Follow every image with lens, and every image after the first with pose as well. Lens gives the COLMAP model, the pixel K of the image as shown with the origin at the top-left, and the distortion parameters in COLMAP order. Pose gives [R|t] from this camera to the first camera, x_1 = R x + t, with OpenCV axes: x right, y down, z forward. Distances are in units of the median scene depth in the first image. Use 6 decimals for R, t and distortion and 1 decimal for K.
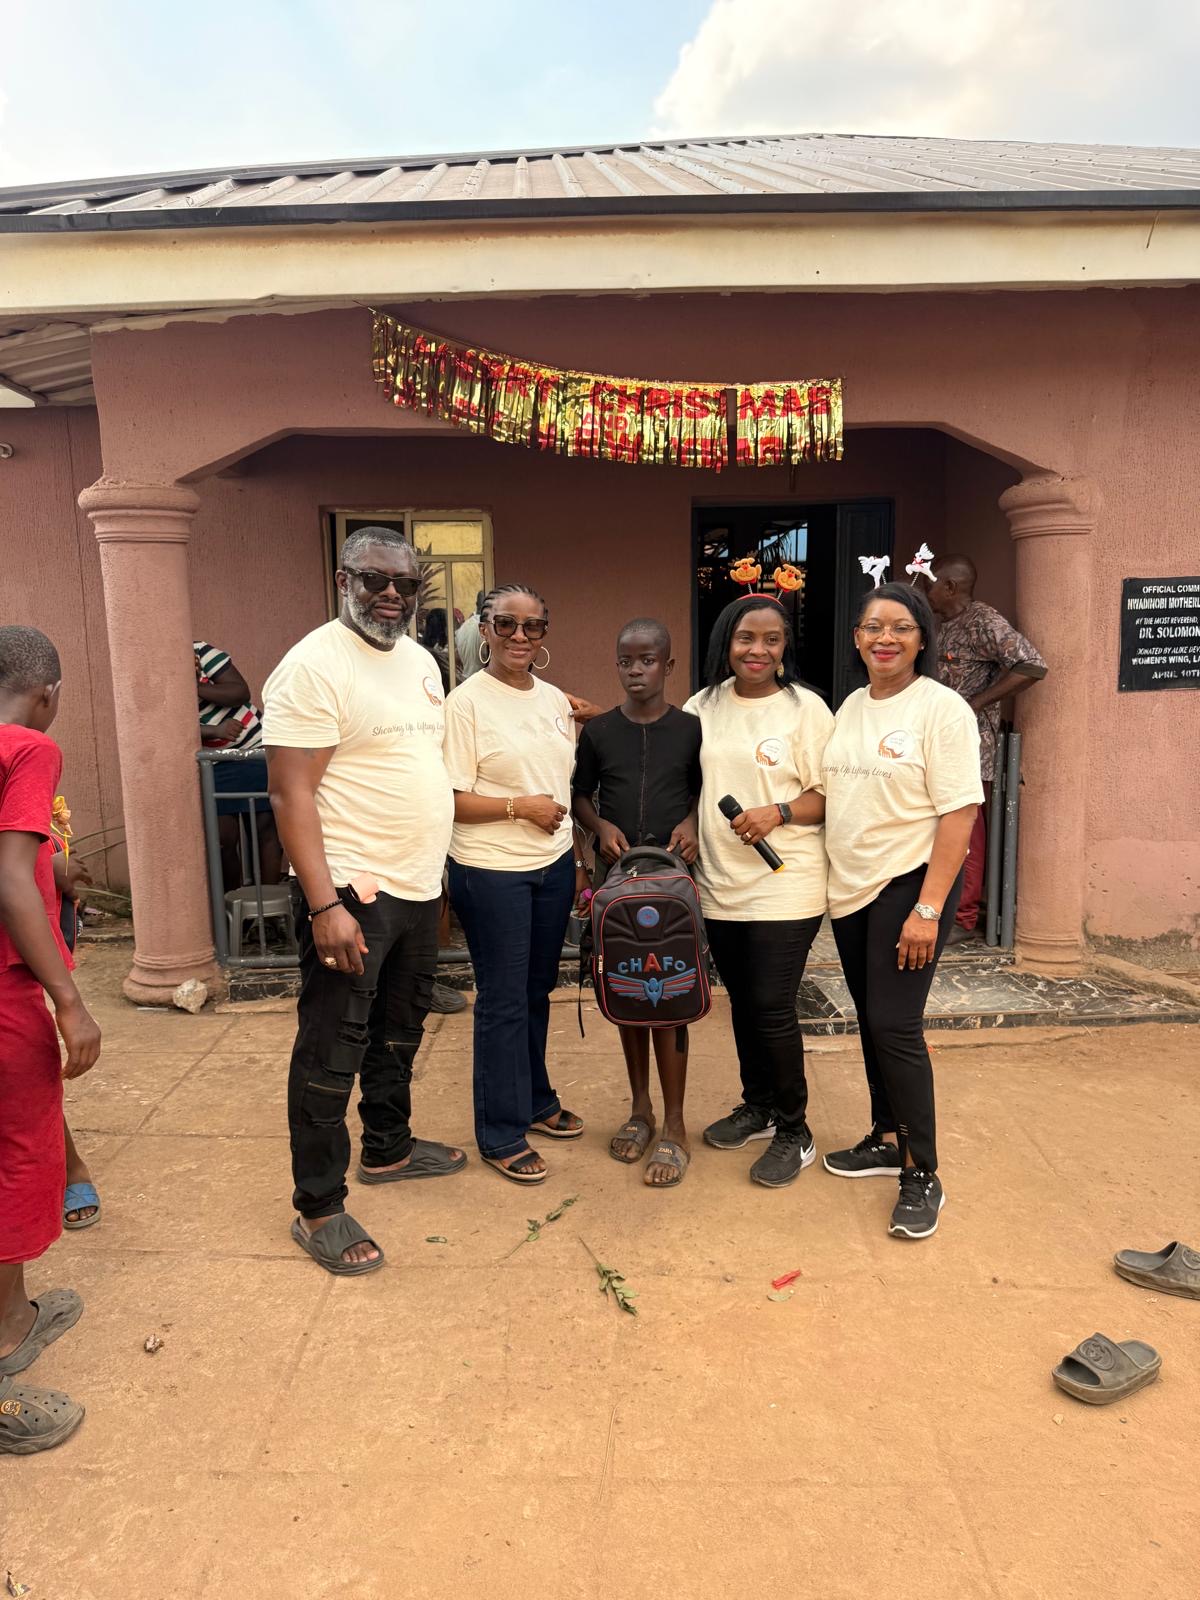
lens RADIAL K [[1160.4, 0, 601.2], [0, 1160.4, 800.2], [0, 0, 1]] dist [0.021313, -0.028030]
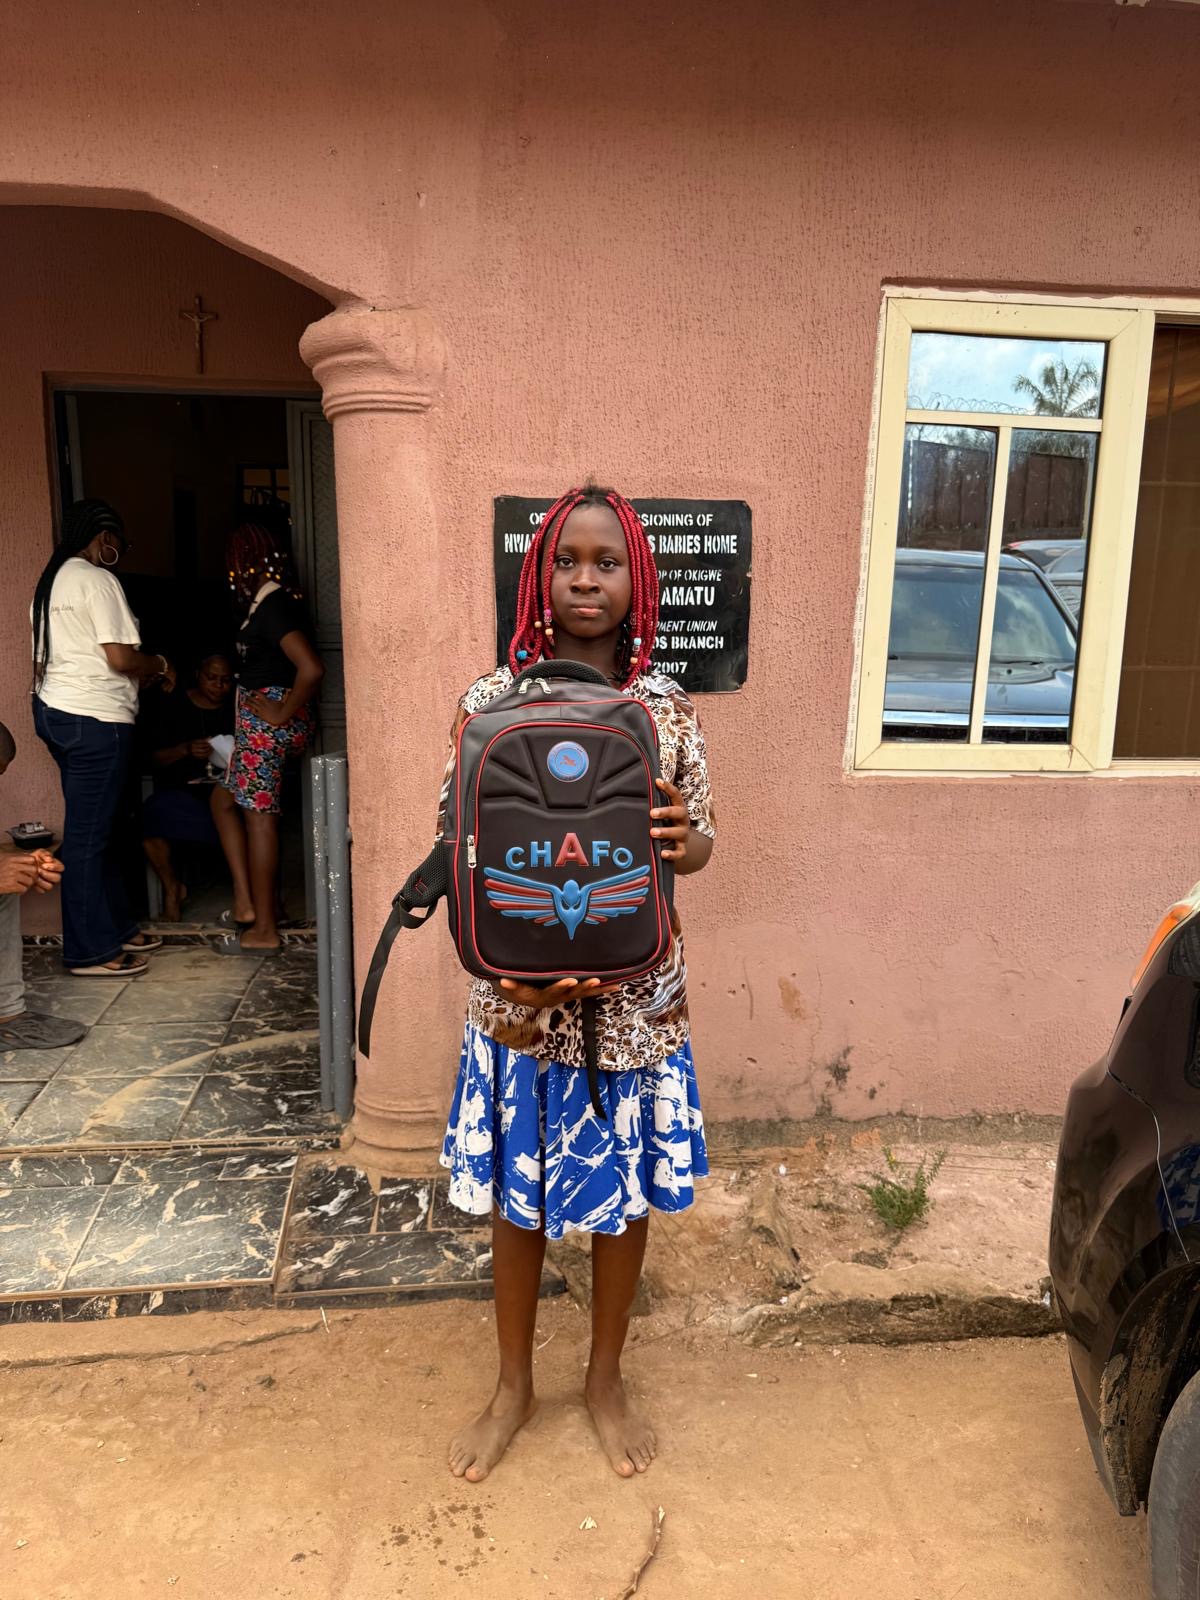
lens RADIAL K [[1160.4, 0, 594.4], [0, 1160.4, 806.1], [0, 0, 1]] dist [0.021313, -0.028030]
pose [[0.998126, 0.027251, 0.054797, 0.490461], [-0.028017, 0.999519, 0.013265, -0.049141], [-0.054409, -0.014776, 0.998409, 0.442375]]
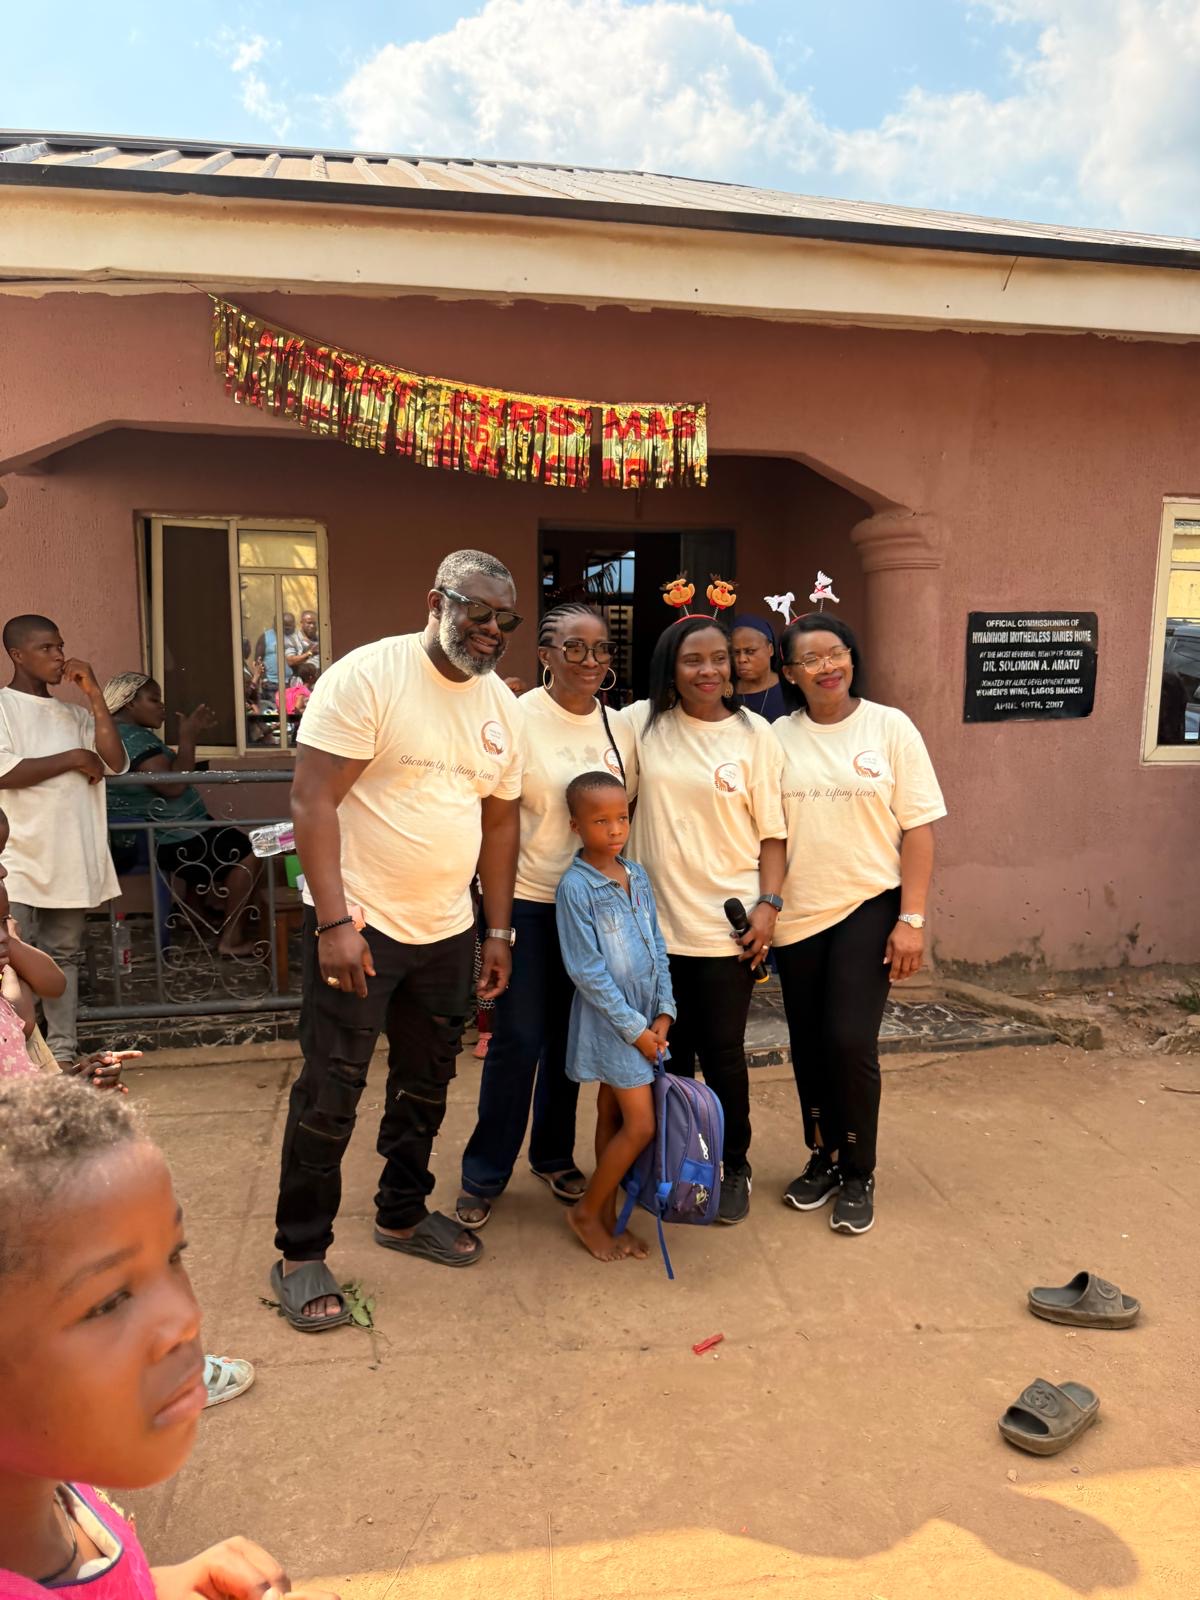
lens RADIAL K [[1160.4, 0, 604.9], [0, 1160.4, 799.8], [0, 0, 1]] dist [0.021313, -0.028030]
pose [[0.983929, -0.000735, 0.178560, -0.054724], [0.004998, 0.999713, -0.023429, -0.002306], [-0.178491, 0.023944, 0.983650, 0.051268]]
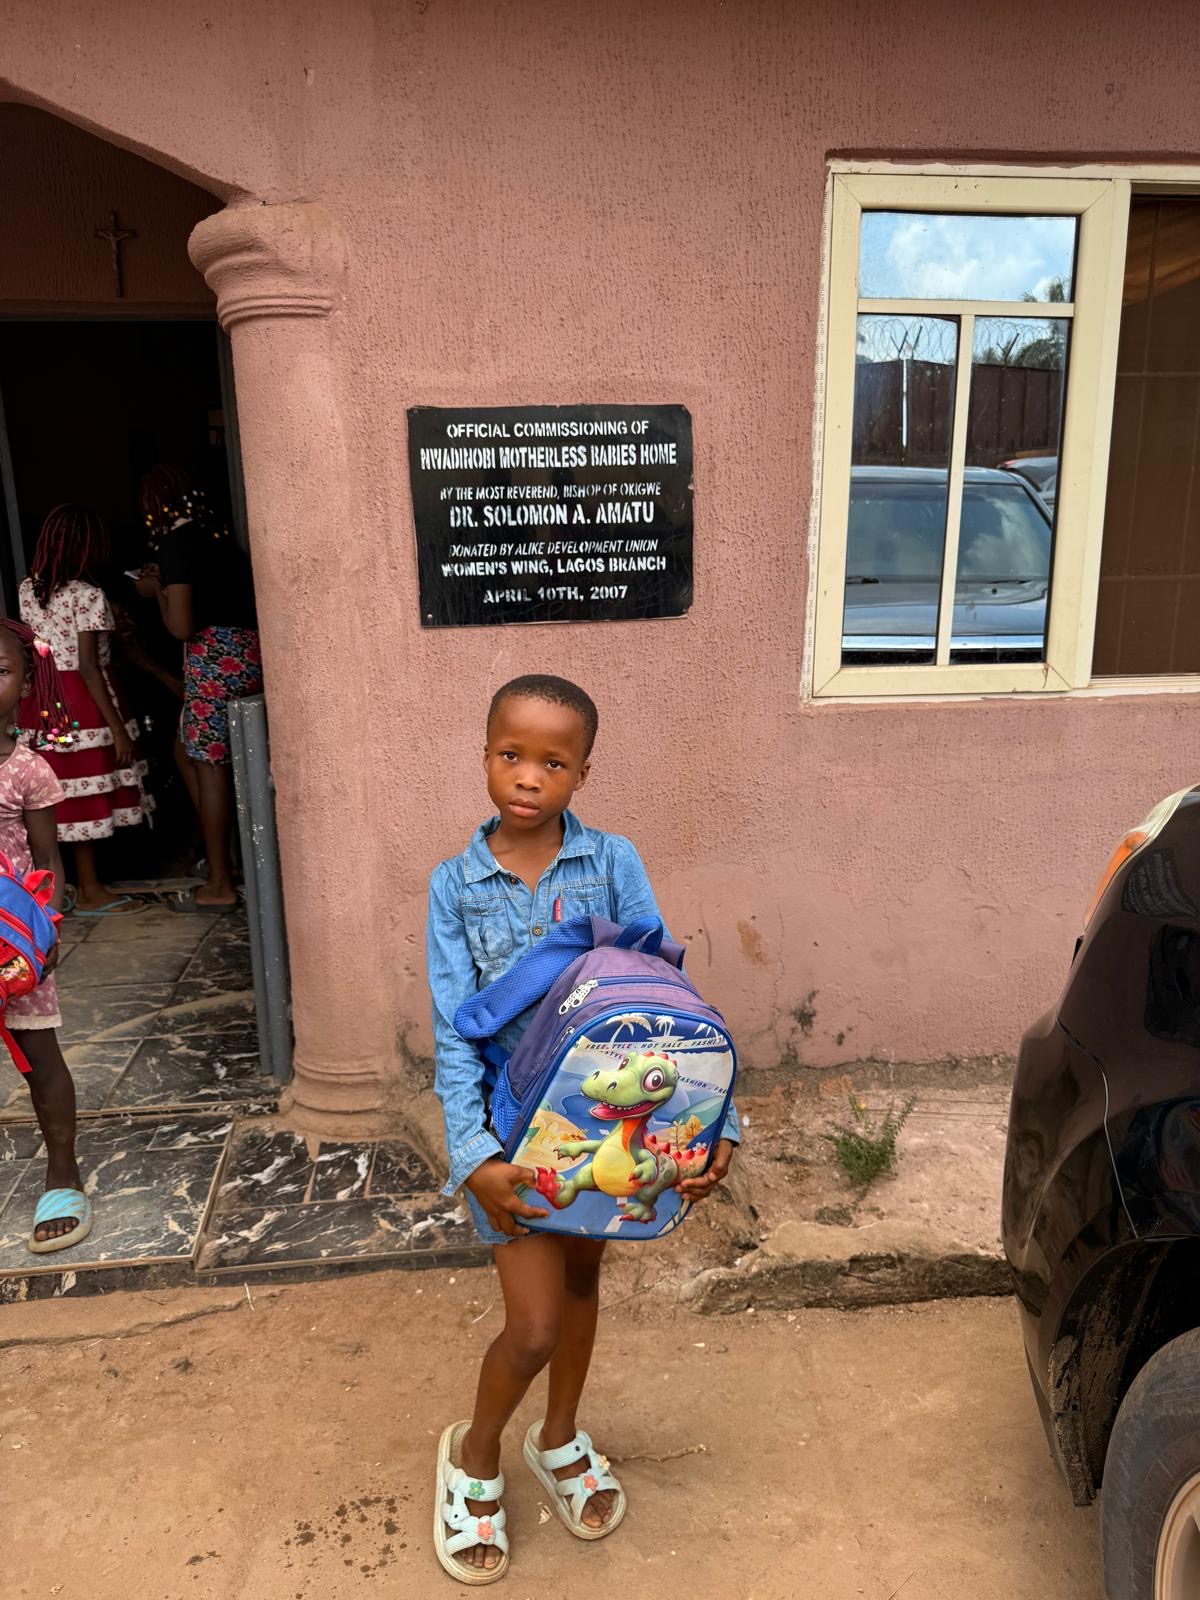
lens RADIAL K [[1160.4, 0, 593.7], [0, 1160.4, 806.3], [0, 0, 1]] dist [0.021313, -0.028030]
pose [[0.998958, -0.005091, 0.045347, 0.529120], [0.002286, 0.998093, 0.061692, -0.045762], [-0.045574, -0.061524, 0.997065, 0.481744]]
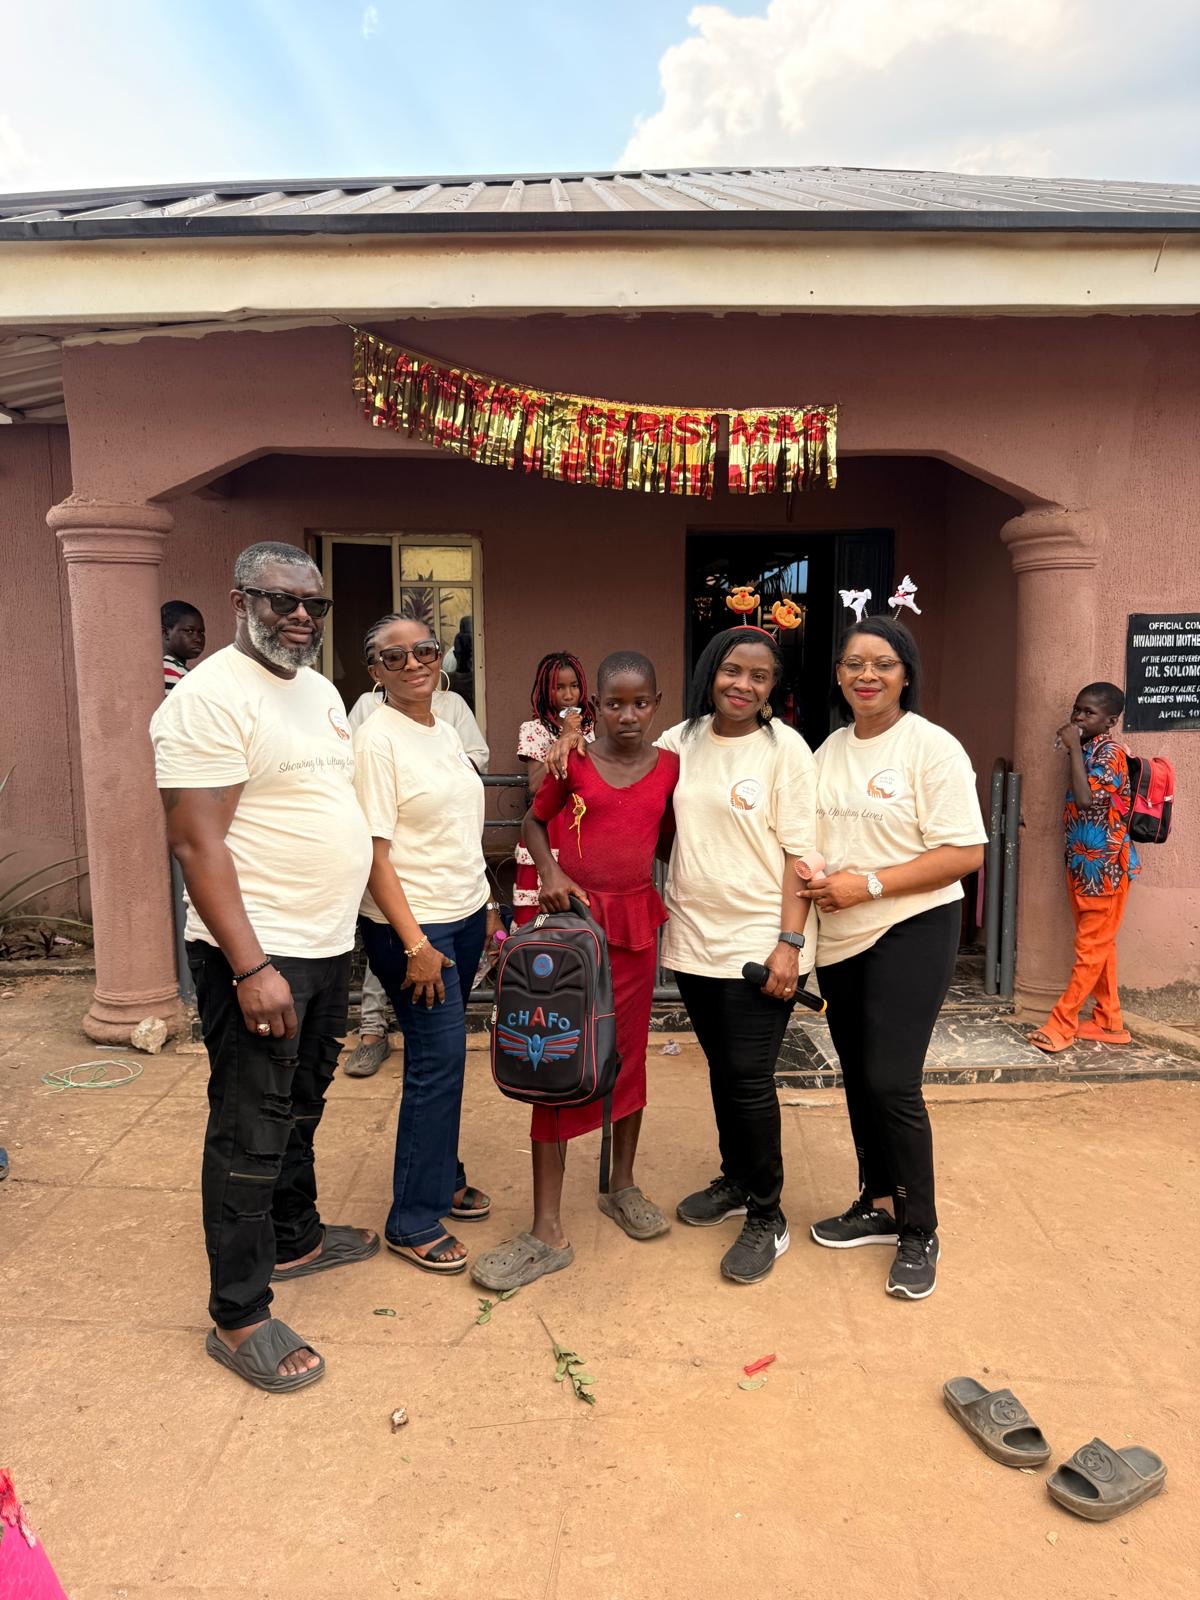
lens RADIAL K [[1160.4, 0, 601.5], [0, 1160.4, 799.3], [0, 0, 1]] dist [0.021313, -0.028030]
pose [[0.999879, 0.015021, -0.004054, 0.018843], [-0.015120, 0.999563, -0.025396, -0.006655], [0.003671, 0.025454, 0.999669, 0.040437]]
